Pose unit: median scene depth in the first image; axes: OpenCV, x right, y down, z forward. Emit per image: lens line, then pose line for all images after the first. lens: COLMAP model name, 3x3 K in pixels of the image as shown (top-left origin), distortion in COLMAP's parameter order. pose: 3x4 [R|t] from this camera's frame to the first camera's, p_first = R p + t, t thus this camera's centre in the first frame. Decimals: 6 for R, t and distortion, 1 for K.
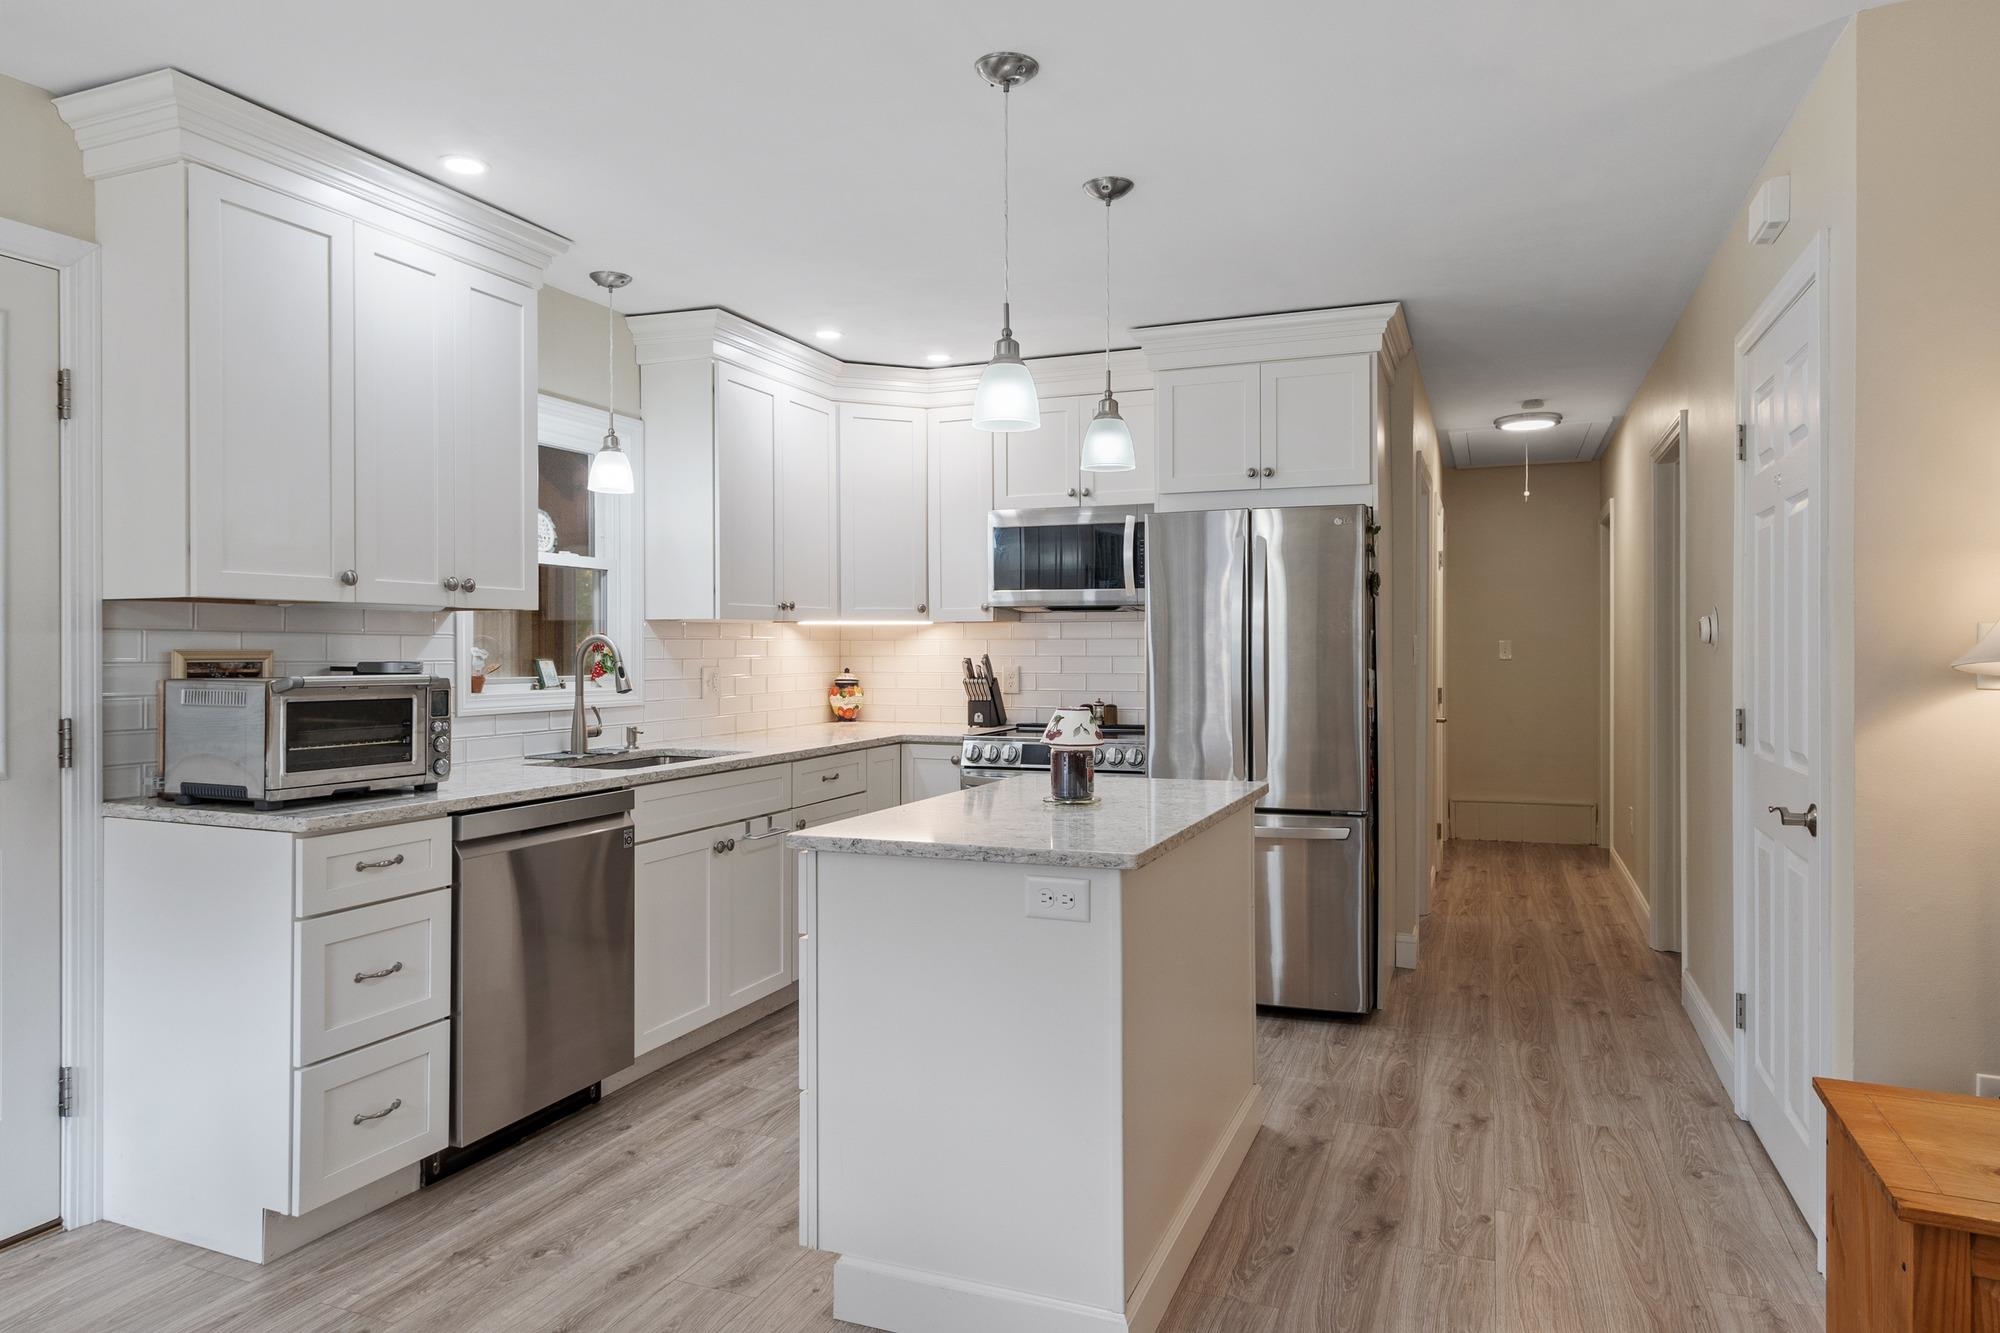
lens RADIAL K [[1224.2, 0, 1017.1], [0, 1224.2, 648.5], [0, 0, 1]] dist [0.006947, -0.000797]
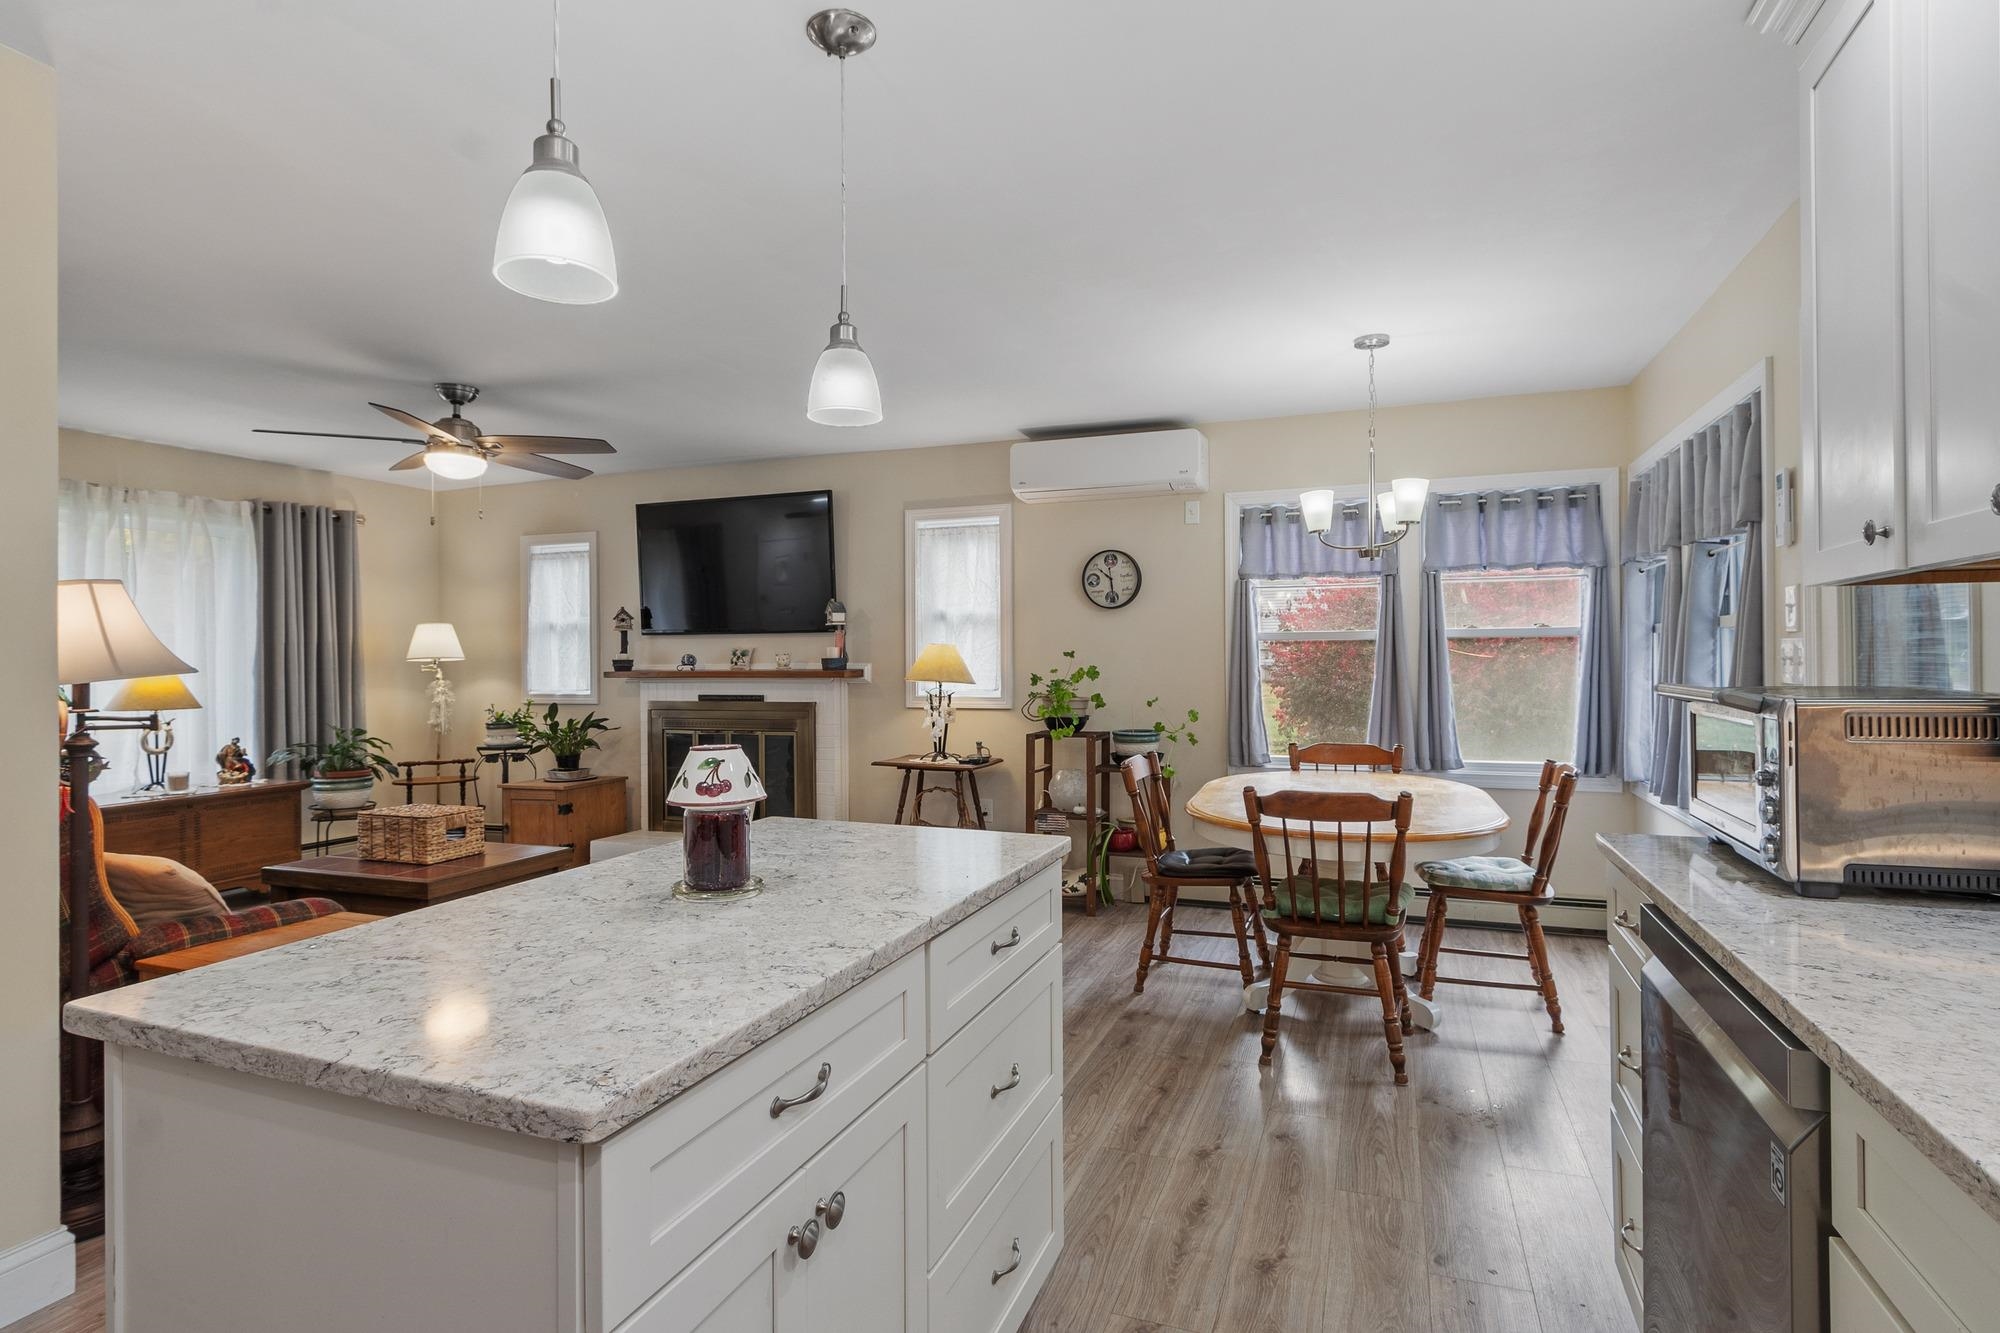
lens RADIAL K [[1003.1, 0, 1004.7], [0, 1003.1, 651.3], [0, 0, 1]] dist [-0.003339, -0.000289]
pose [[-0.999916, 0.007234, -0.010776, -0.093854], [0.007336, 0.999929, -0.009390, 0.003225], [0.010708, -0.009469, -0.999898, 1.402028]]
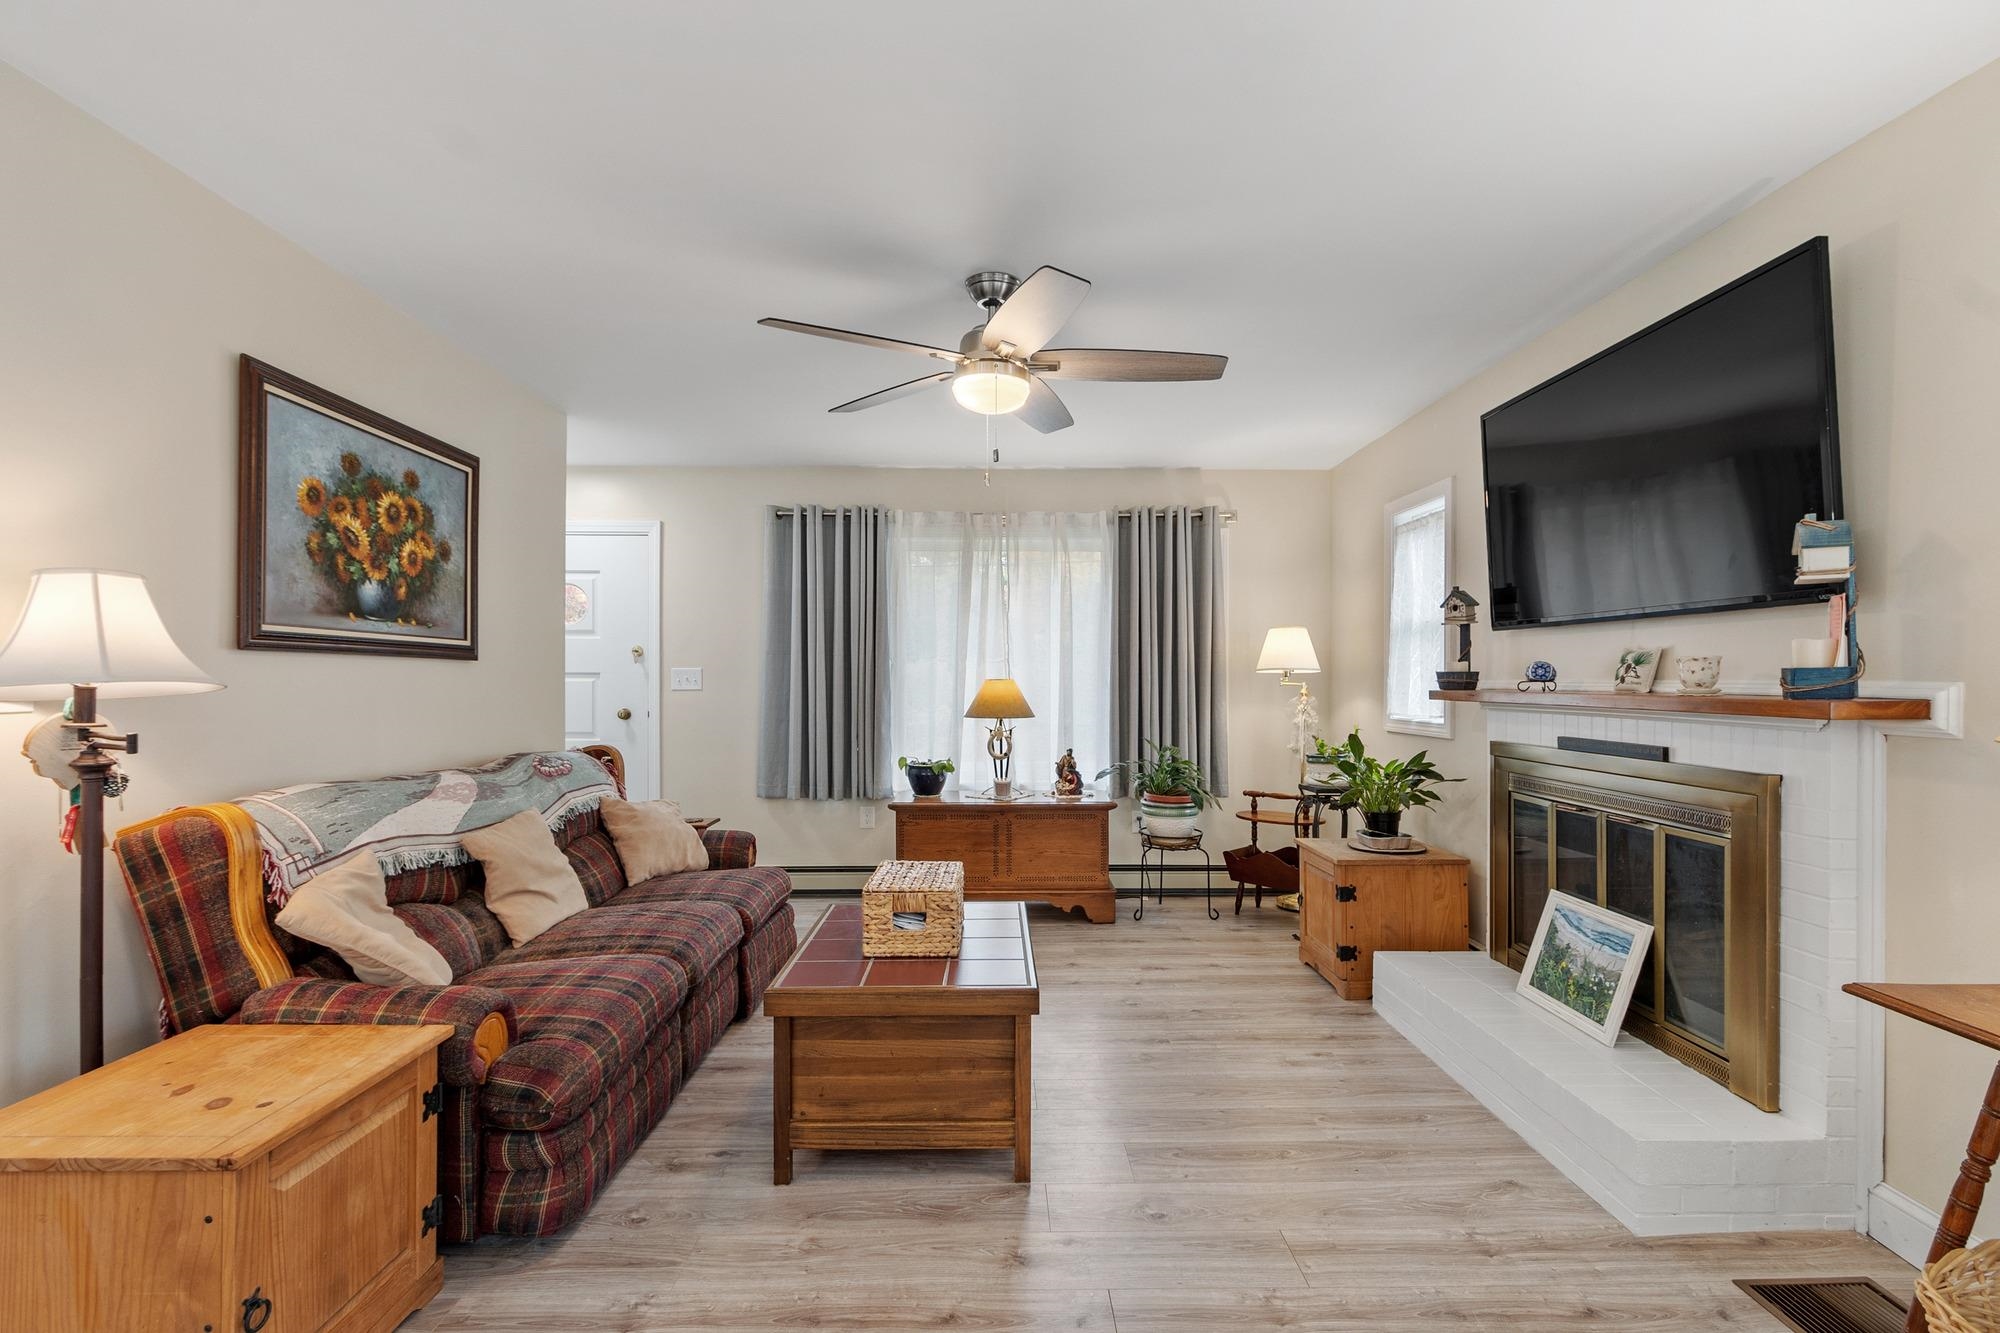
lens RADIAL K [[895.1, 0, 1003.4], [0, 895.1, 678.7], [0, 0, 1]] dist [0.002833, 0.000504]
pose [[-0.381722, -0.001178, 0.924277, -0.169100], [-0.001601, 0.999999, 0.000613, 0.004406], [-0.924276, -0.001245, -0.381723, 0.341103]]
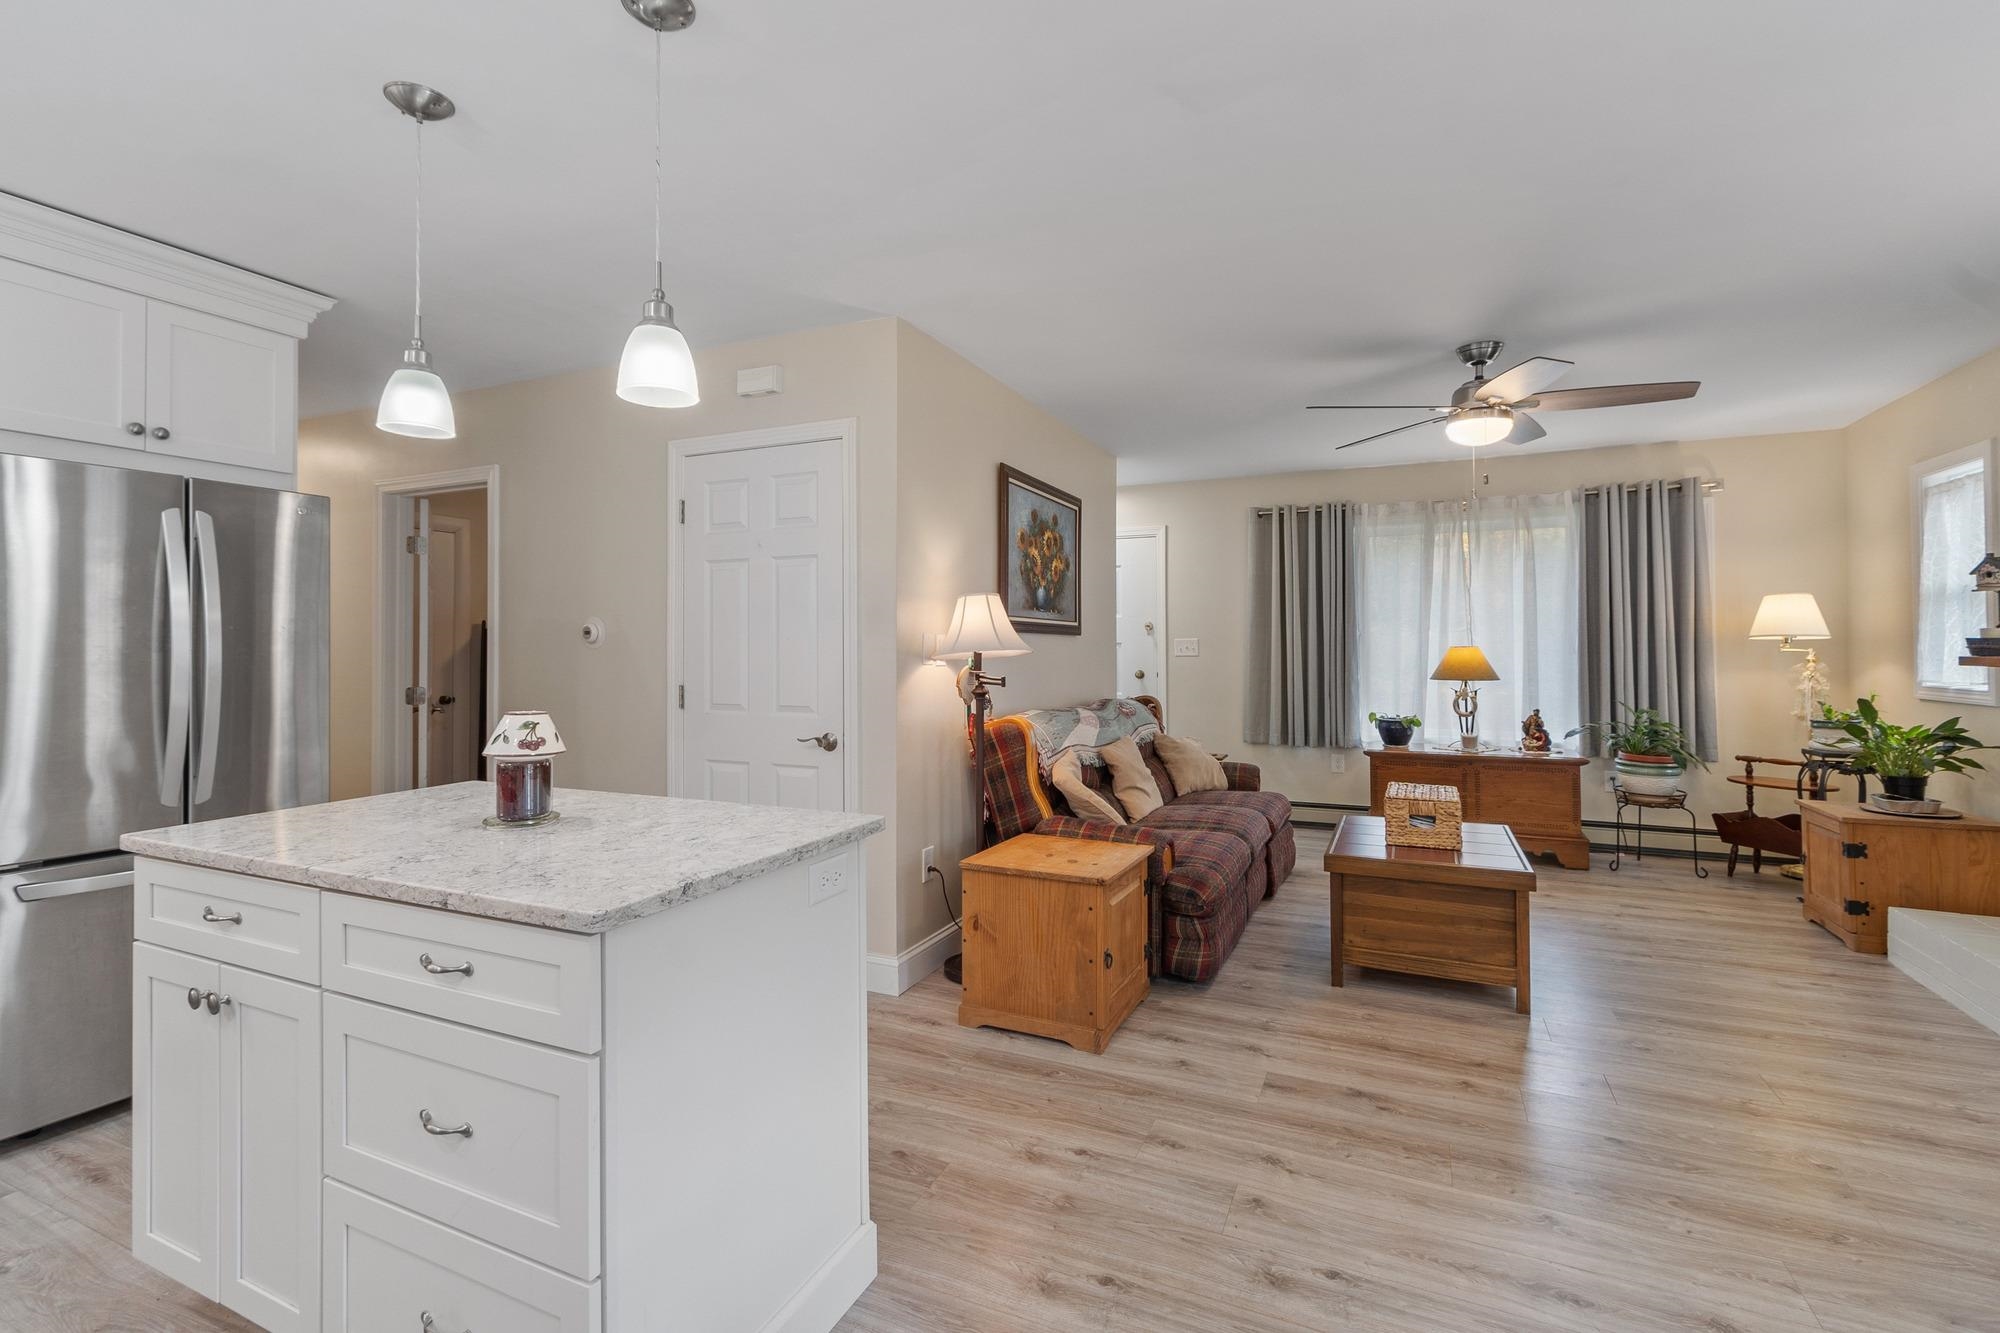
lens RADIAL K [[878.5, 0, 1006.6], [0, 878.5, 629.9], [0, 0, 1]] dist [0.001246, -0.000948]
pose [[0.051212, 0.017183, 0.998540, -0.512087], [0.002496, 0.999847, -0.017333, 0.001476], [-0.998685, 0.003380, 0.051161, 0.568522]]
